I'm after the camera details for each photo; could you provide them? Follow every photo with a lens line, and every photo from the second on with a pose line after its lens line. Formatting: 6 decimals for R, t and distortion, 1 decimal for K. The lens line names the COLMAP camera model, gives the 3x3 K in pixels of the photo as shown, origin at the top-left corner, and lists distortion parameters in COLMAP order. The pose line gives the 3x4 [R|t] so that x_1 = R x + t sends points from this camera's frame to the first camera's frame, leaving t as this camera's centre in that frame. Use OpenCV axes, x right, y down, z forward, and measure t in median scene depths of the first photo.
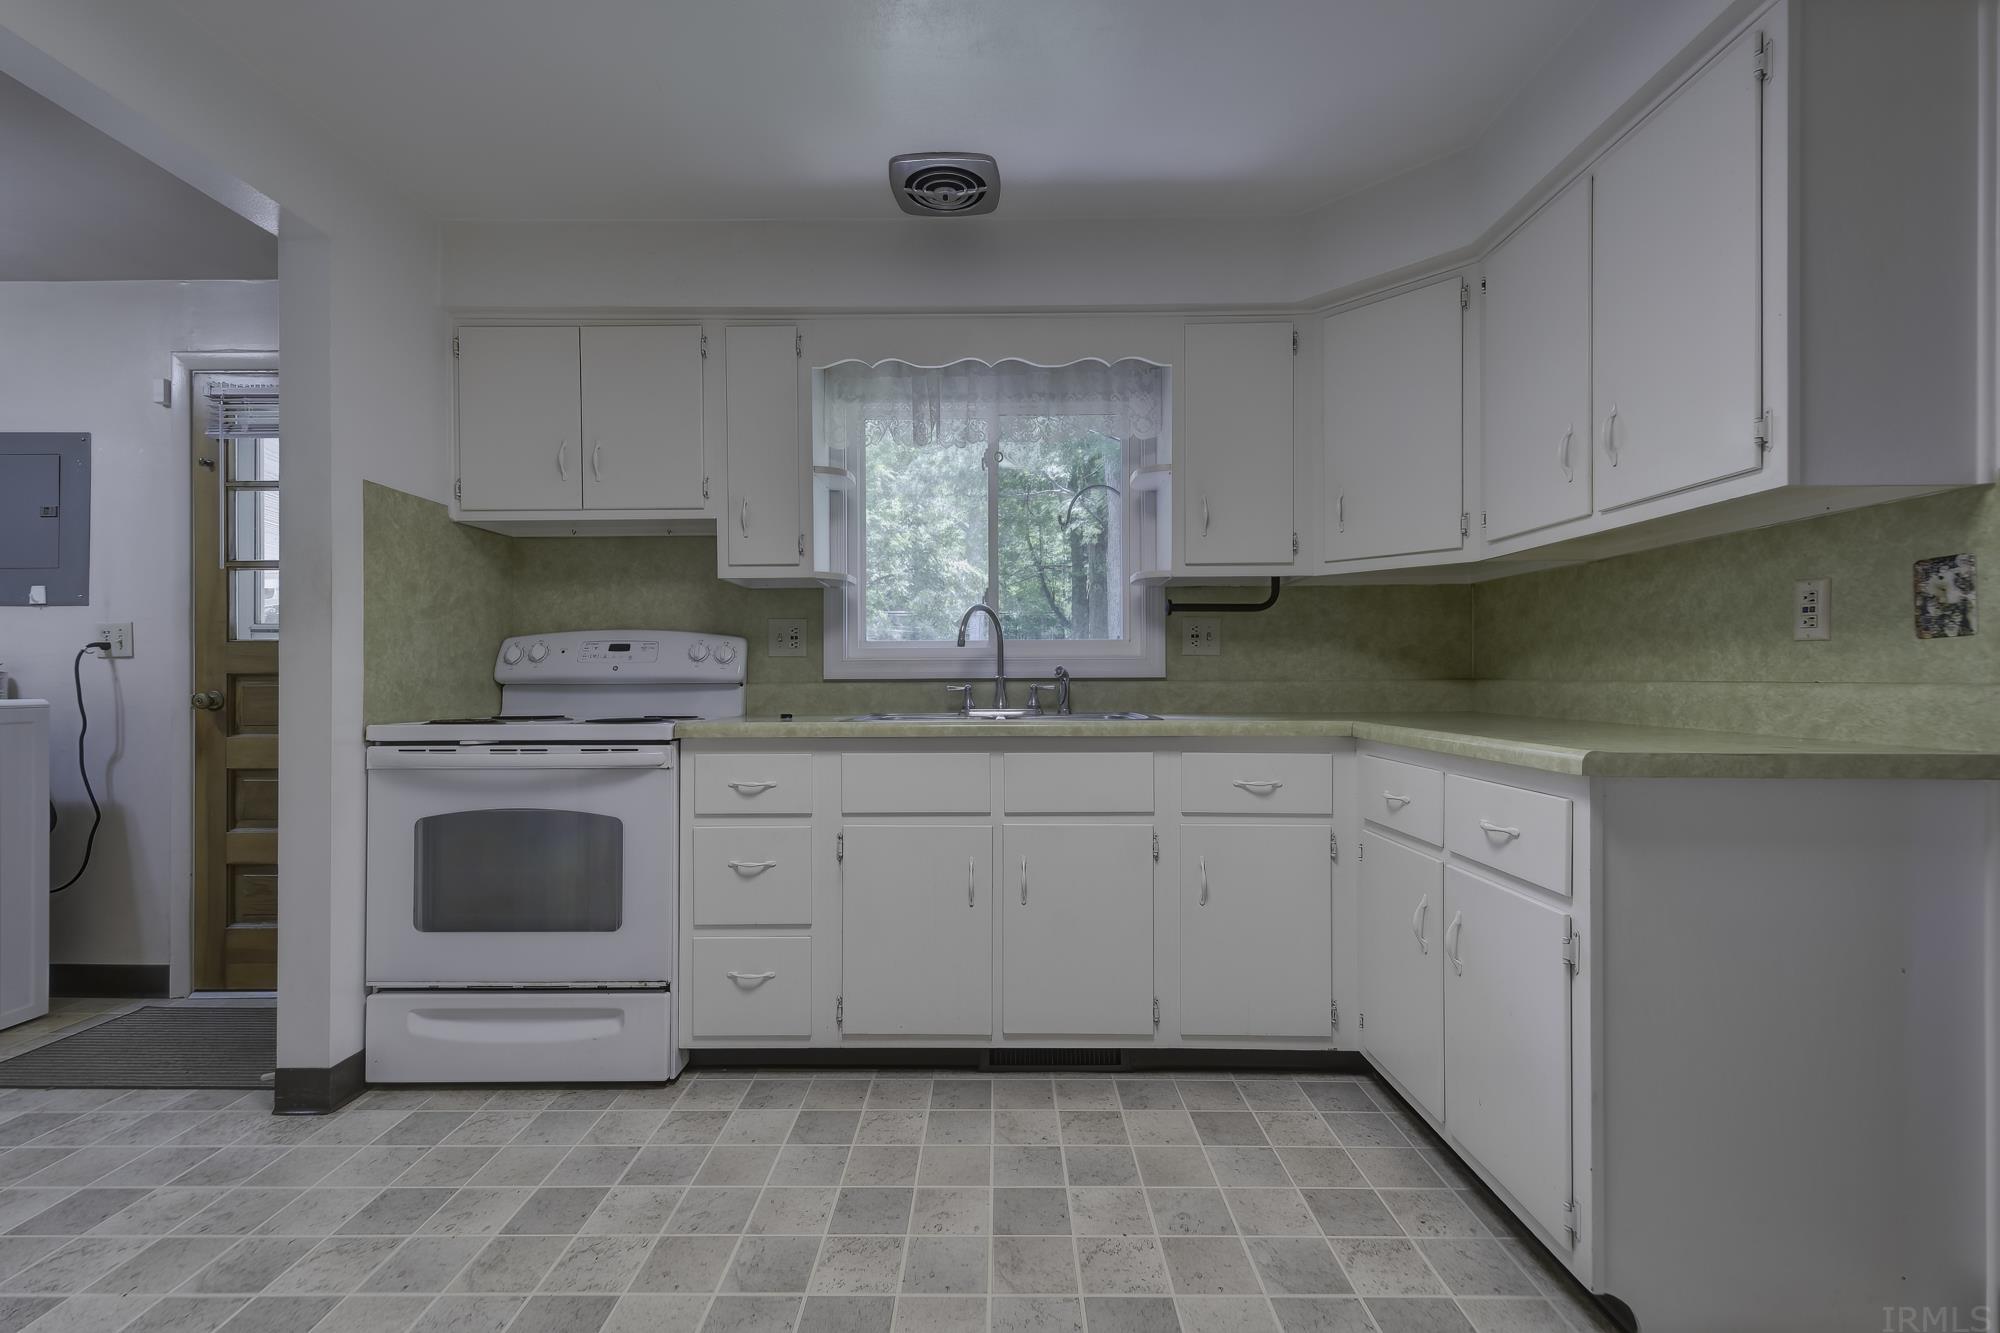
lens RADIAL K [[883.6, 0, 994.2], [0, 883.6, 655.2], [0, 0, 1]] dist [0.017210, -0.003765]
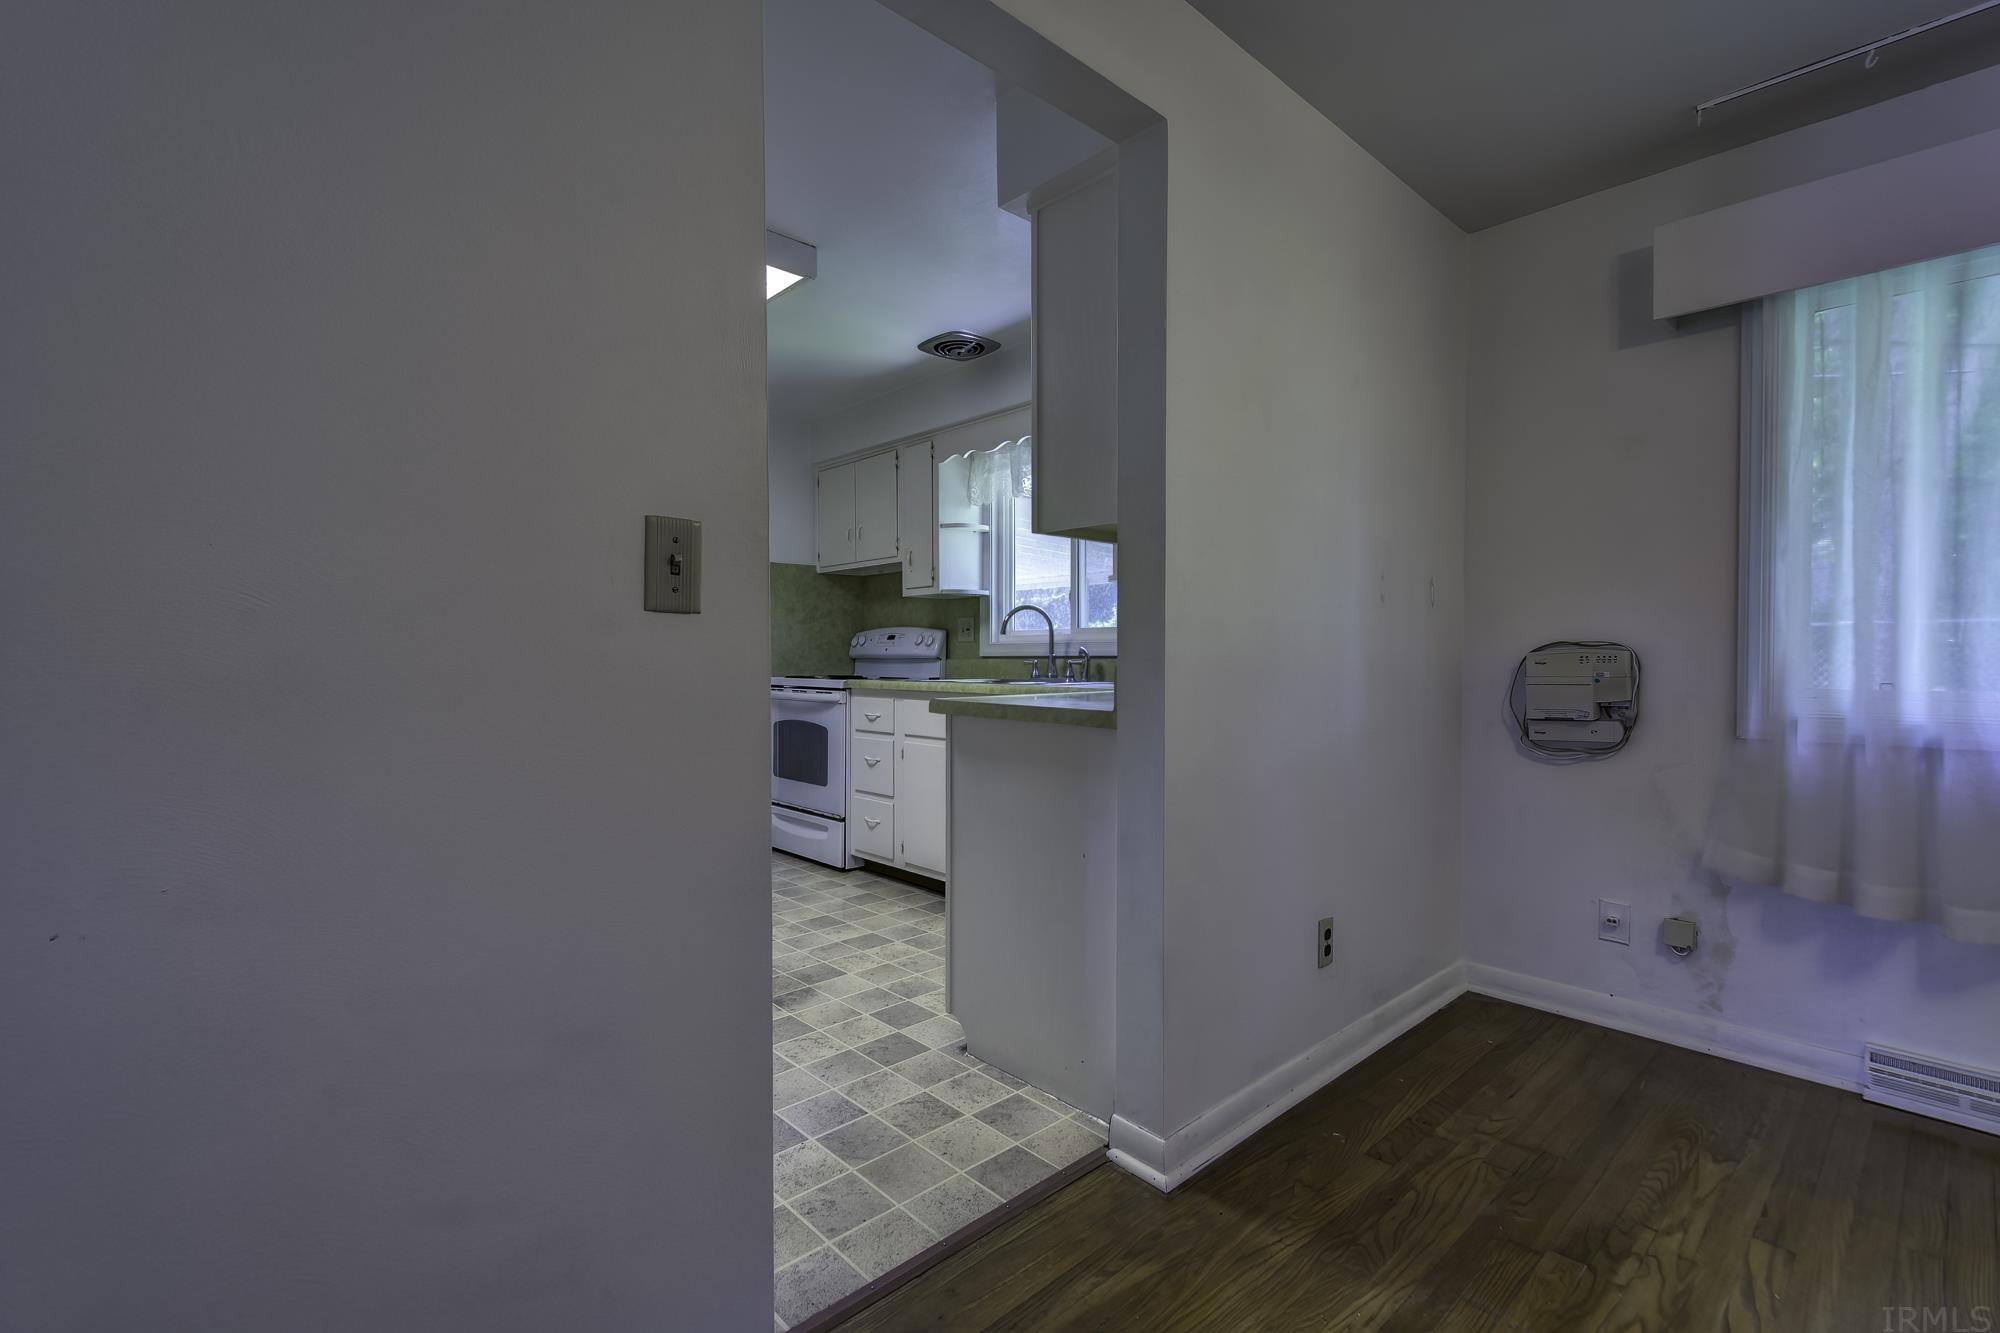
lens RADIAL K [[883.6, 0, 978.9], [0, 883.6, 662.8], [0, 0, 1]] dist [0.017210, -0.003765]
pose [[0.669581, 0.012455, -0.742635, 1.062600], [0.020575, 0.999165, 0.035309, -0.017543], [0.742454, -0.038922, 0.668765, -0.037235]]
